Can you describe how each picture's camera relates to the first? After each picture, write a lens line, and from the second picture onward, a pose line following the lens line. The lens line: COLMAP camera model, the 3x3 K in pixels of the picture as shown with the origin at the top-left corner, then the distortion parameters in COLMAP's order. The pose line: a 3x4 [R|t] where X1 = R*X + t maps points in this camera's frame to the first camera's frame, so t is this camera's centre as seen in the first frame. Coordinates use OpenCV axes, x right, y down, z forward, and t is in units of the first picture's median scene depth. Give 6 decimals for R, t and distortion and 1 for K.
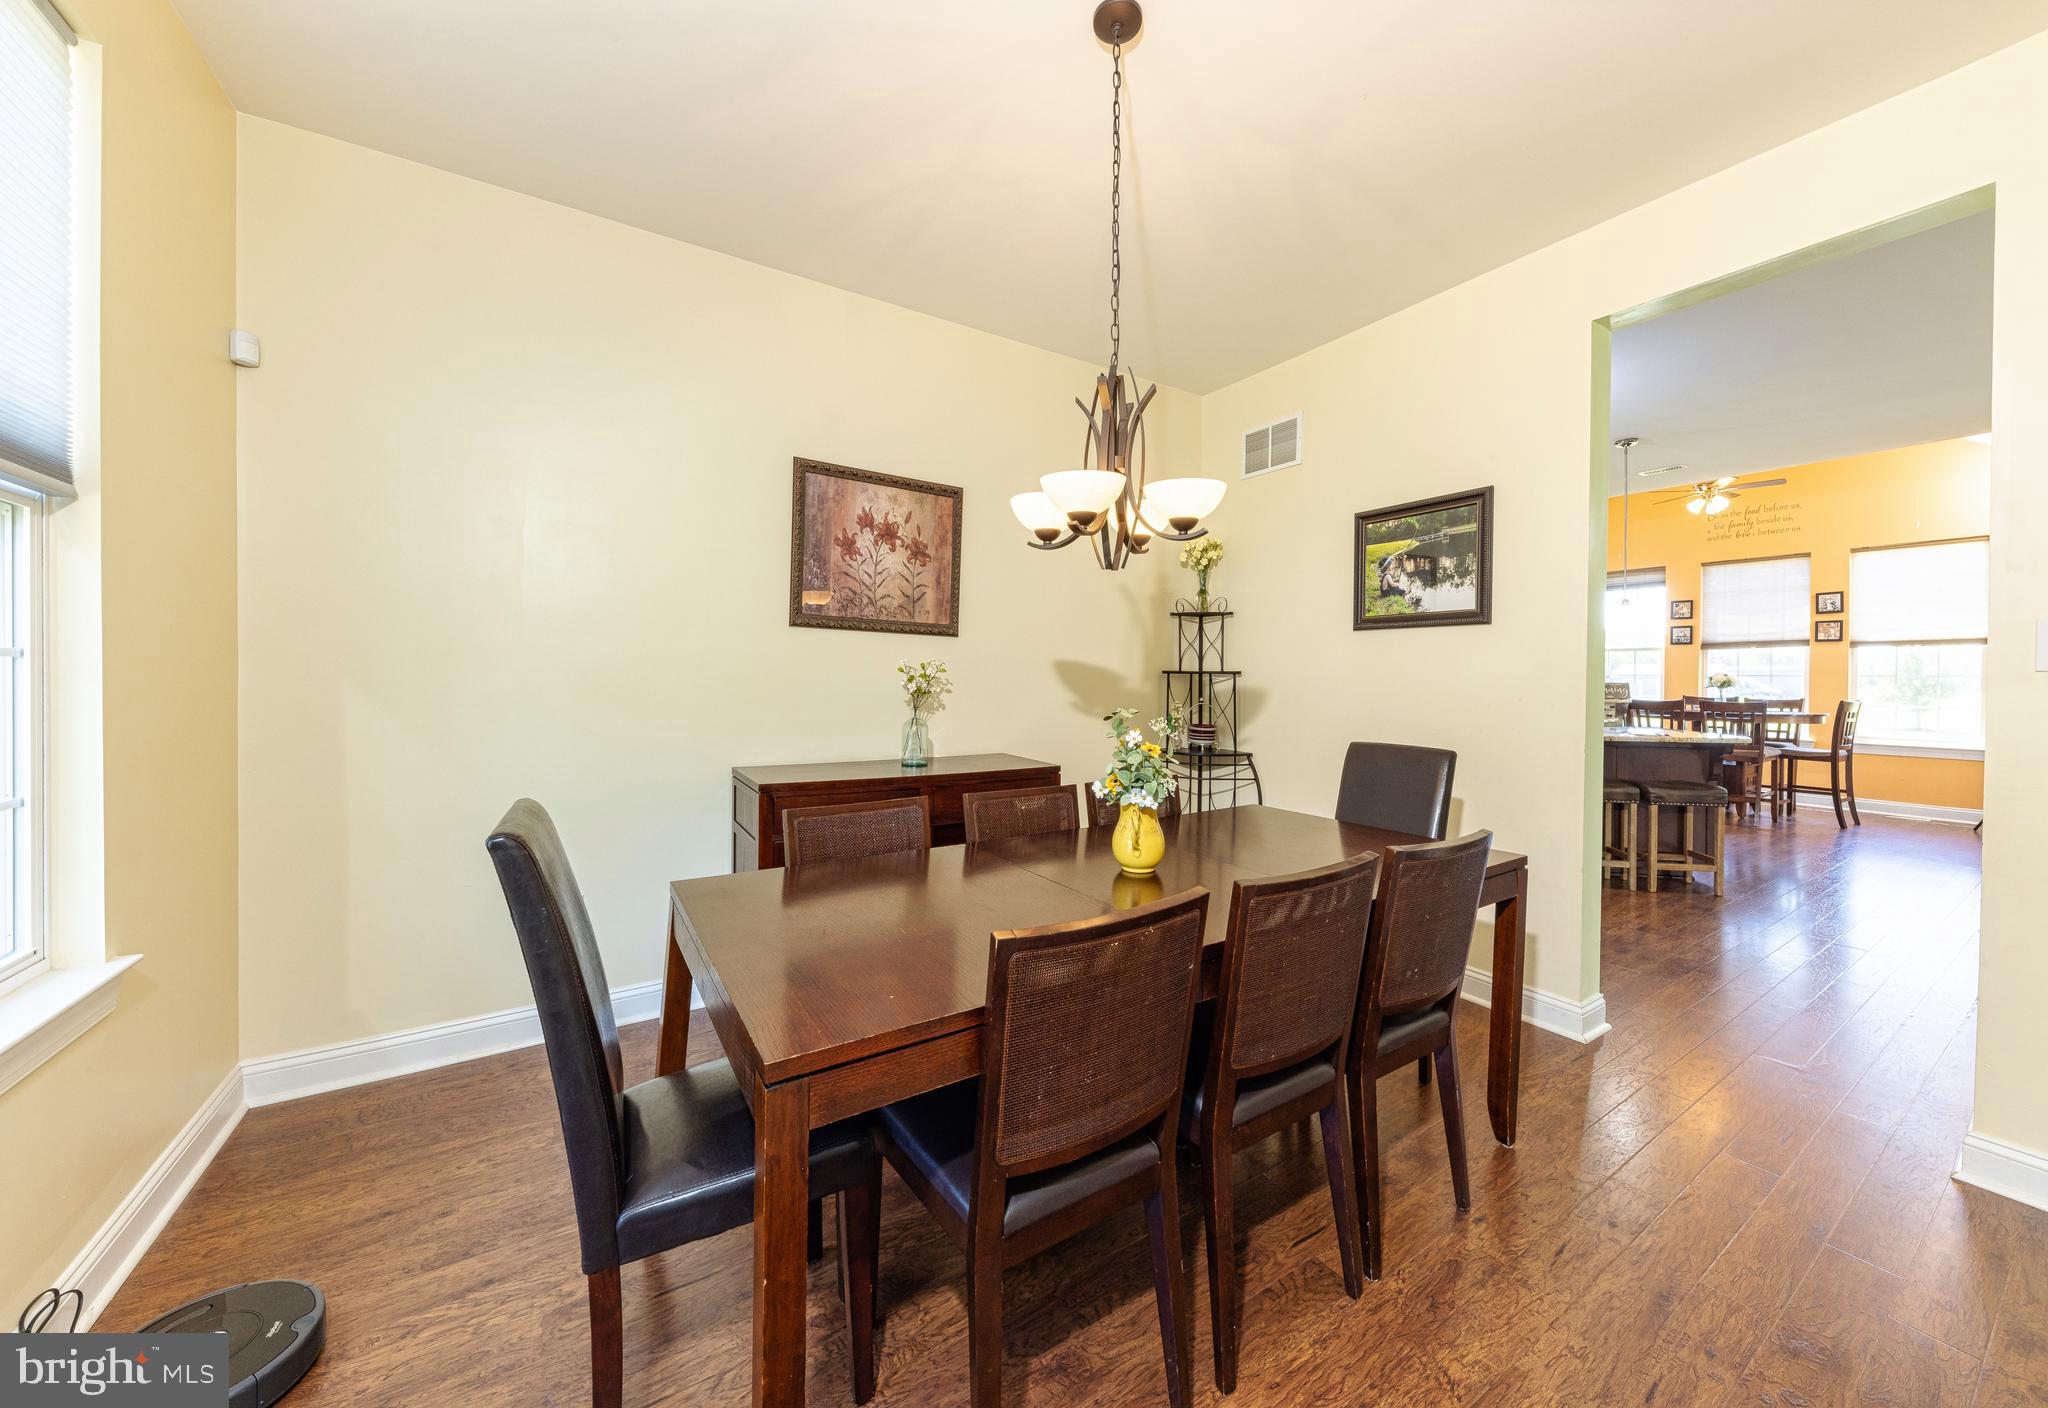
lens RADIAL K [[724.1, 0, 1021.4], [0, 724.1, 683.0], [0, 0, 1]] dist [0.000687, 0.000046]
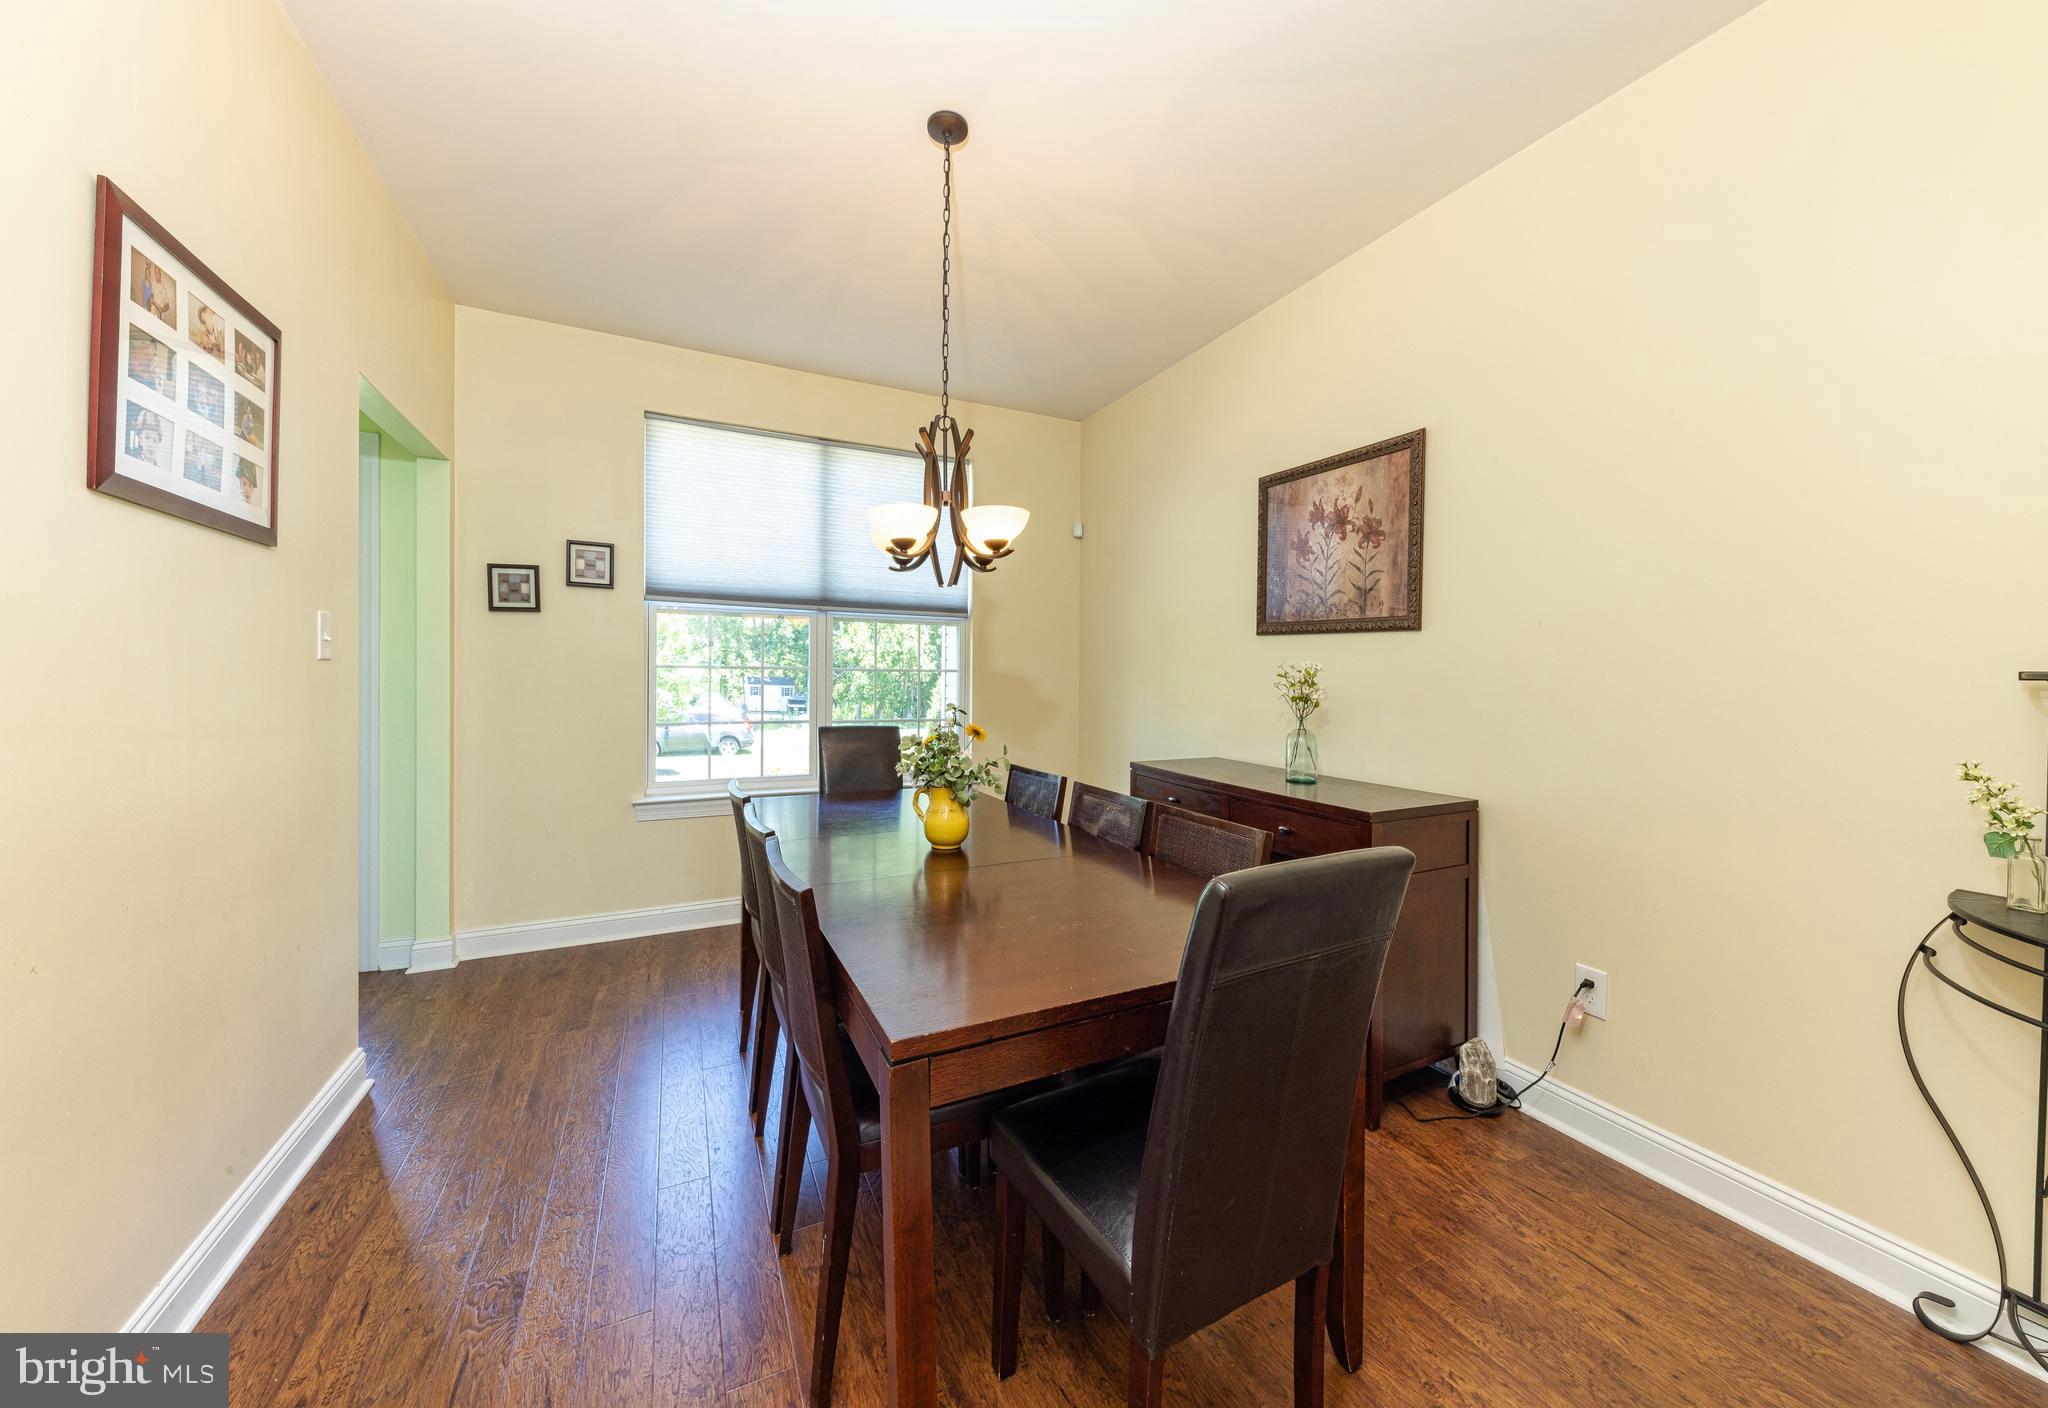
lens RADIAL K [[724.1, 0, 1027.1], [0, 724.1, 689.1], [0, 0, 1]] dist [0.000687, 0.000046]
pose [[-0.095234, 0.005361, -0.995440, 0.737689], [-0.025064, 0.999656, 0.007781, 0.001622], [0.995139, 0.025691, -0.095067, 0.712252]]
